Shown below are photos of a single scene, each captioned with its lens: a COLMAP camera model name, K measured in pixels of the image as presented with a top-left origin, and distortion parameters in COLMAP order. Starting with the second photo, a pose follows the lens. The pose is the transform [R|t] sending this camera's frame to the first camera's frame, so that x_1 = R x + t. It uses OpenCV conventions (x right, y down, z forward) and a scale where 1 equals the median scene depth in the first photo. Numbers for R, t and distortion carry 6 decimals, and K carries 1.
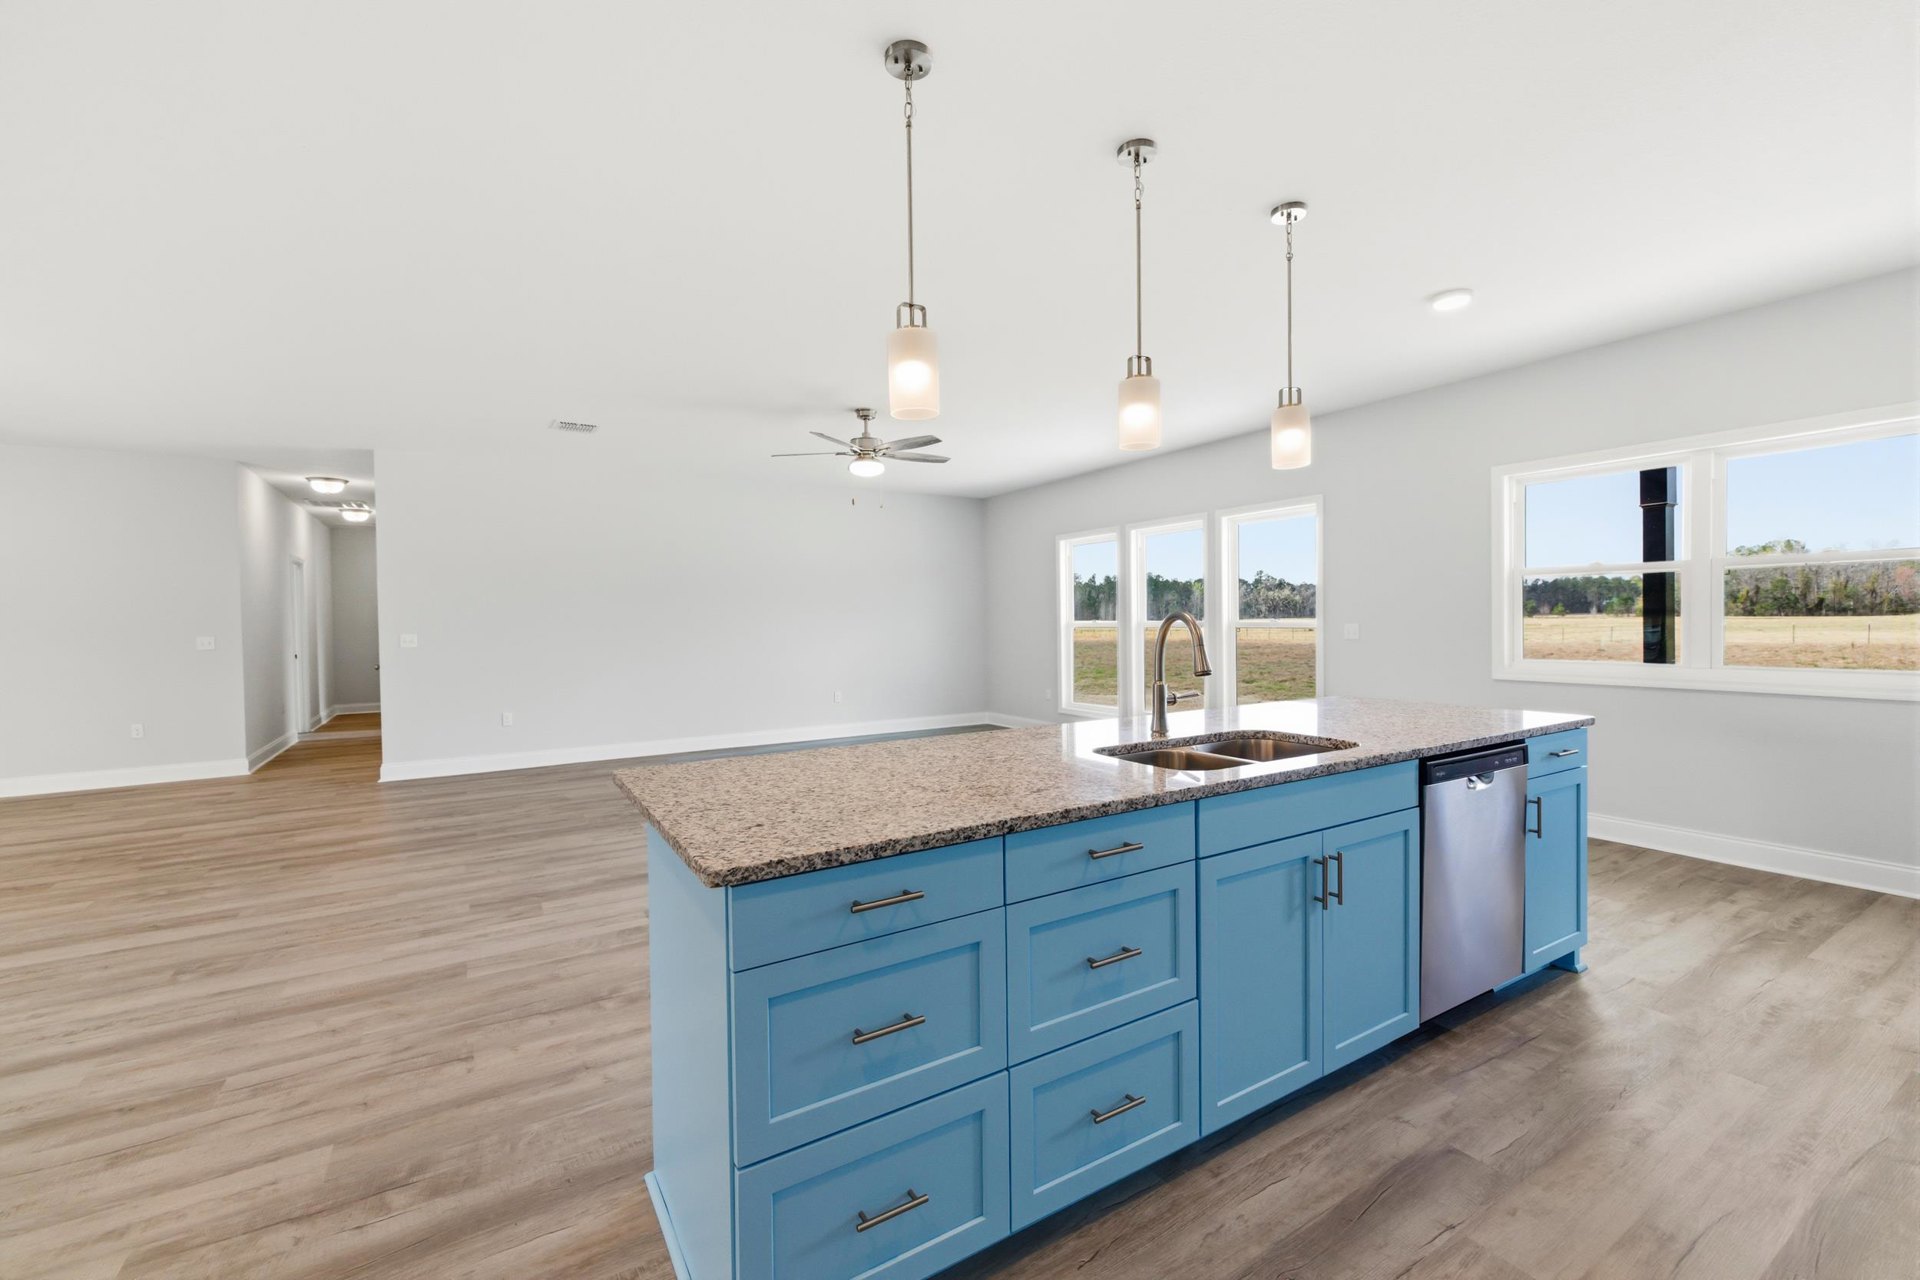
lens RADIAL K [[797.1, 0, 966.7], [0, 797.1, 638.4], [0, 0, 1]] dist [0.008907, -0.001545]
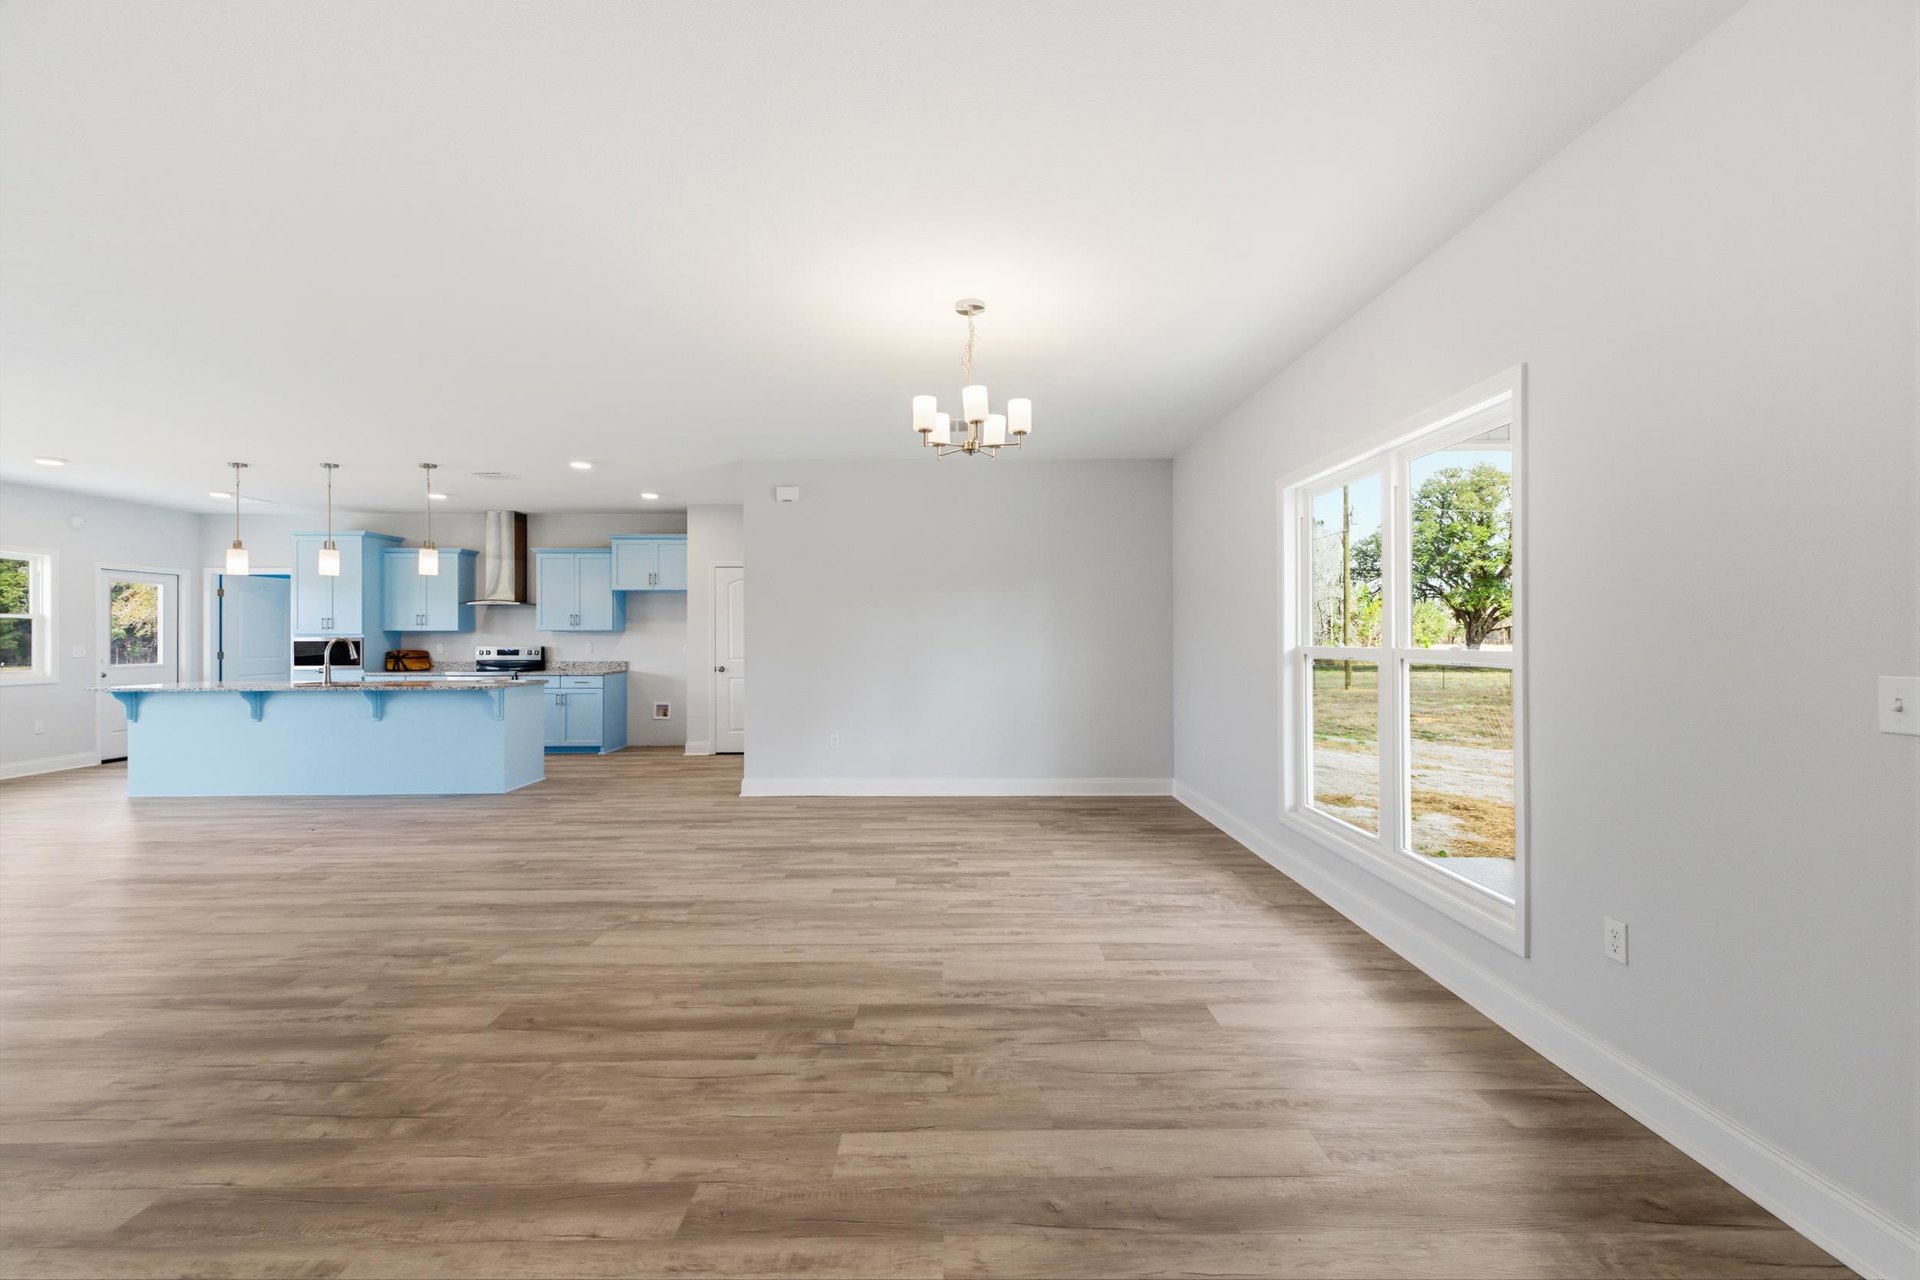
lens RADIAL K [[797.1, 0, 960.9], [0, 797.1, 643.2], [0, 0, 1]] dist [0.008907, -0.001545]
pose [[-0.858777, 0.013505, 0.512171, -2.131491], [0.028648, 0.999354, 0.021685, -0.007401], [-0.511548, 0.033296, -0.858610, 1.604062]]
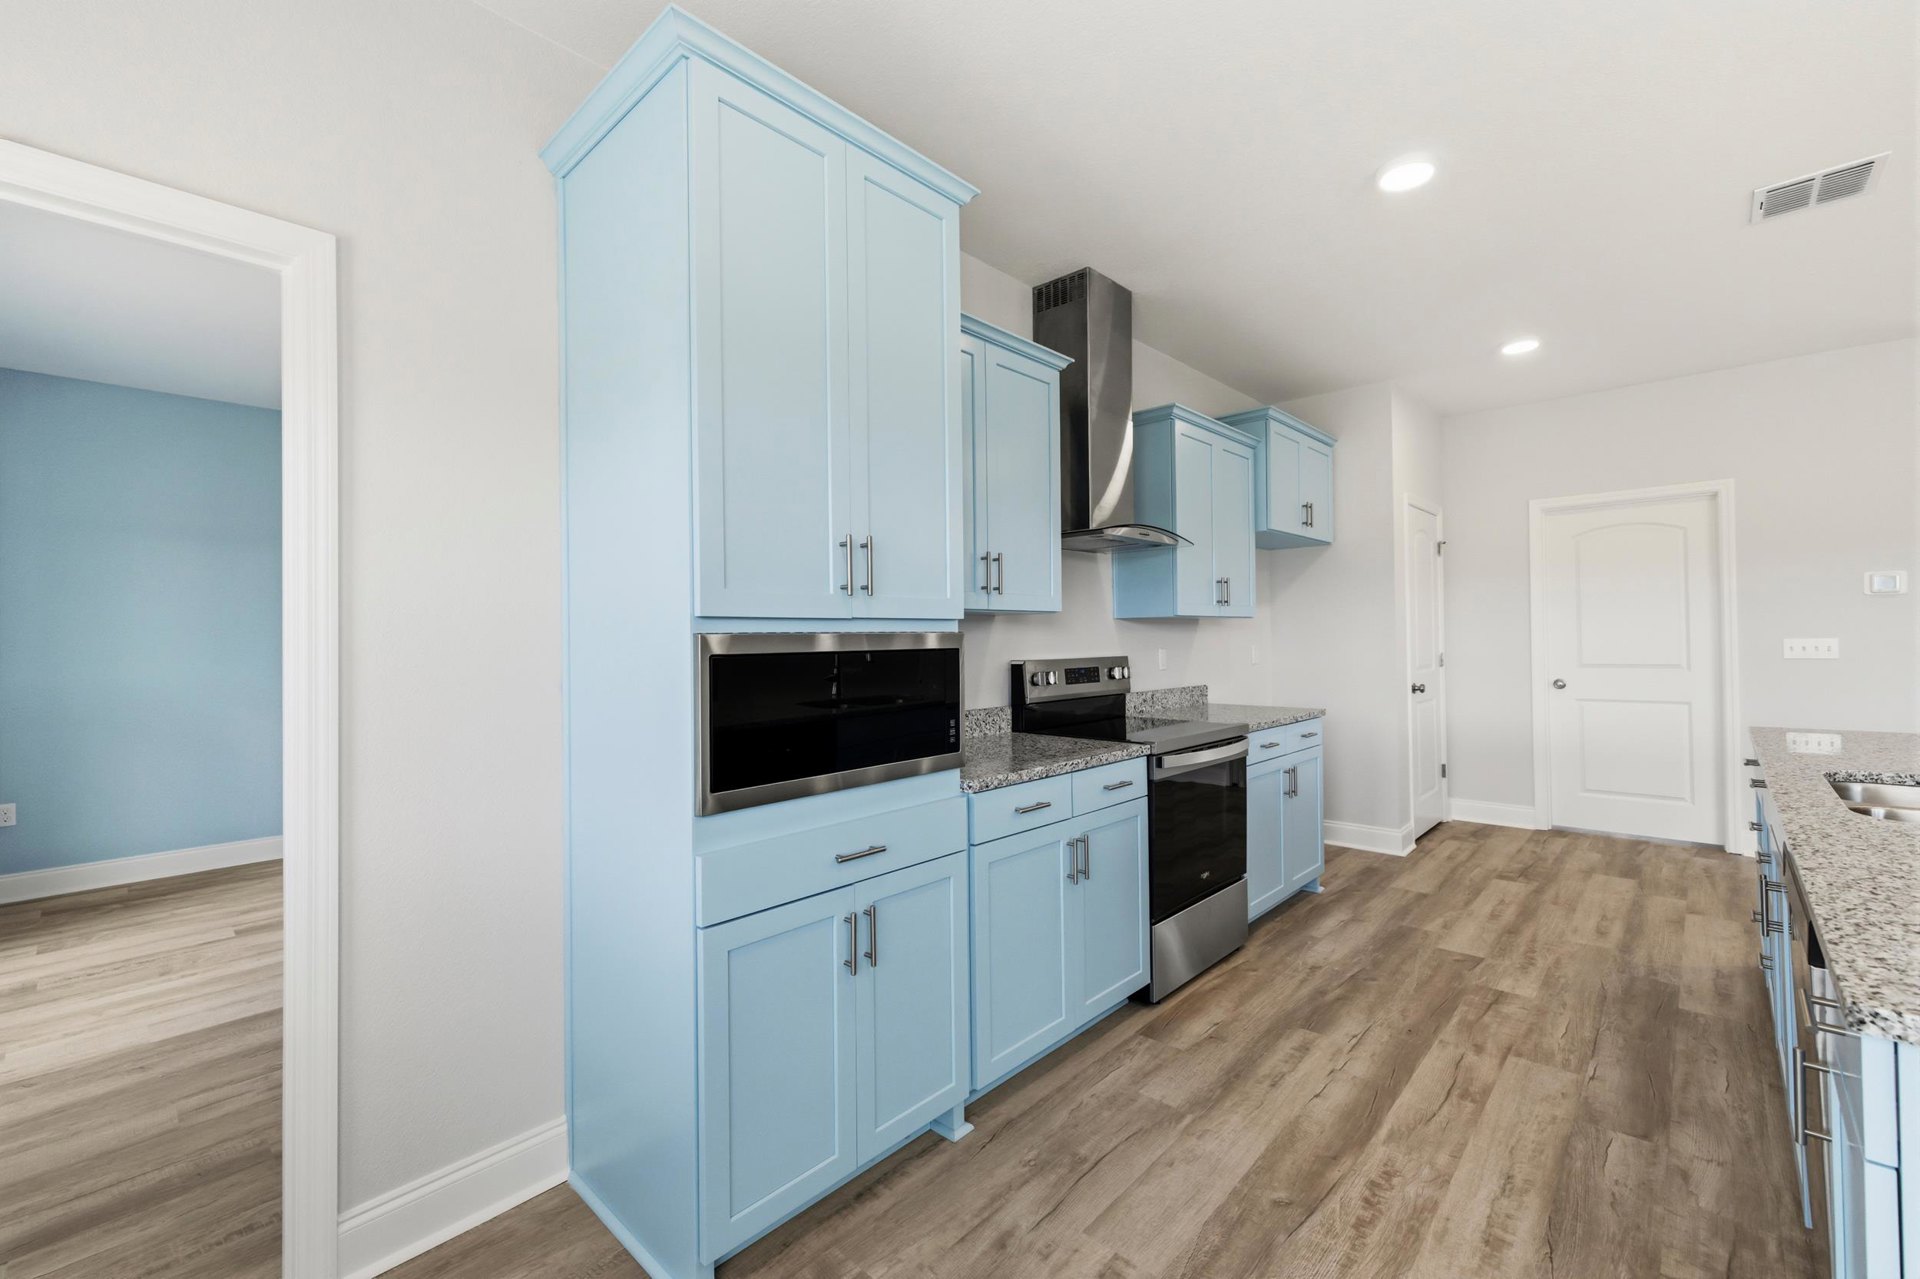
lens RADIAL K [[797.1, 0, 963.3], [0, 797.1, 632.9], [0, 0, 1]] dist [0.008907, -0.001545]
pose [[-0.963957, 0.027690, -0.264611, 0.955785], [0.022639, 0.999499, 0.022121, -0.038705], [0.265091, 0.015333, -0.964101, 0.977949]]
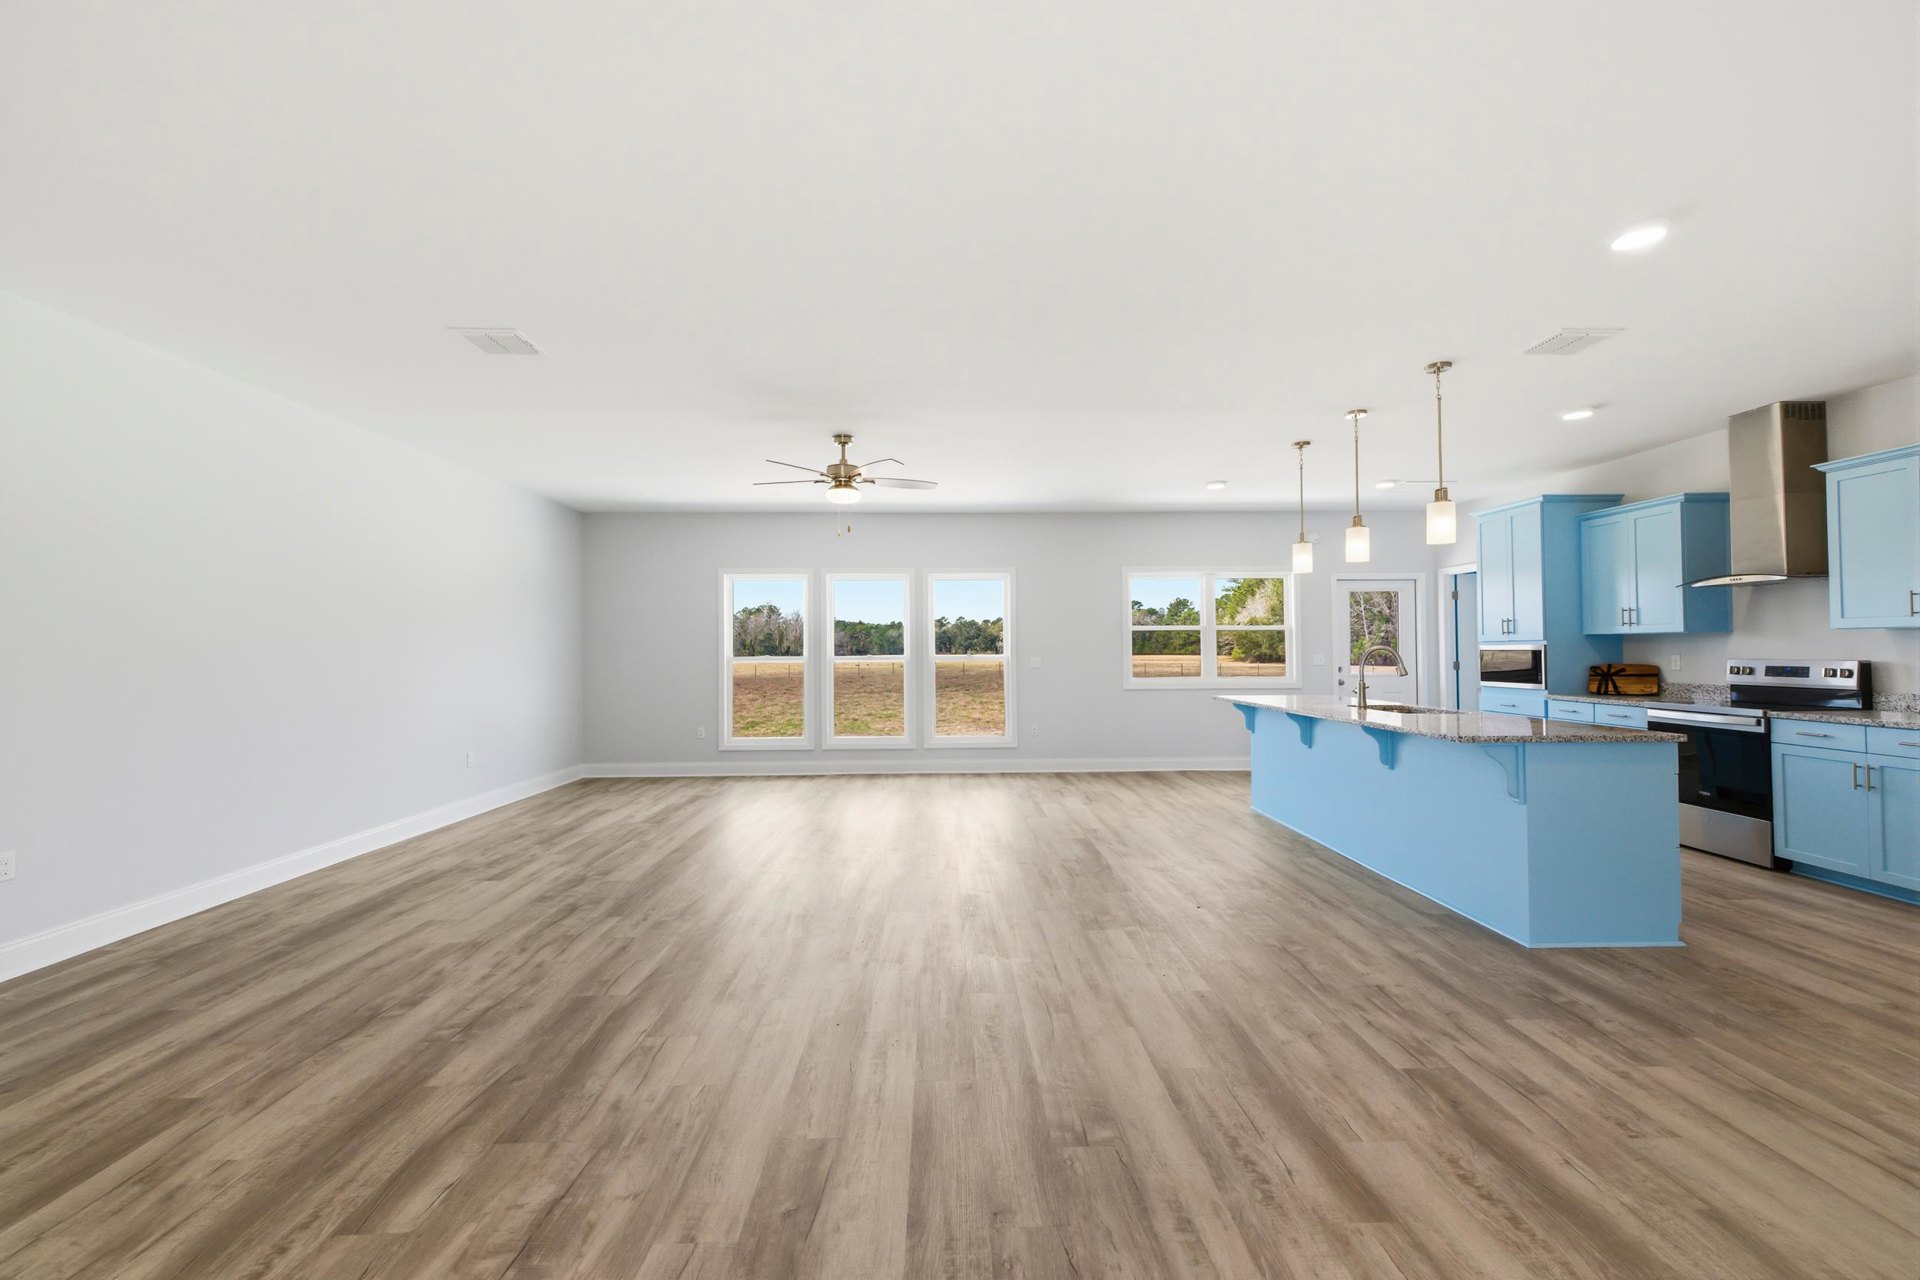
lens RADIAL K [[797.1, 0, 958.1], [0, 797.1, 635.8], [0, 0, 1]] dist [0.008907, -0.001545]
pose [[0.503449, 0.027699, 0.863581, -1.424826], [0.020345, 0.998829, -0.043898, 0.006738], [-0.863785, 0.039670, 0.502296, 0.630265]]
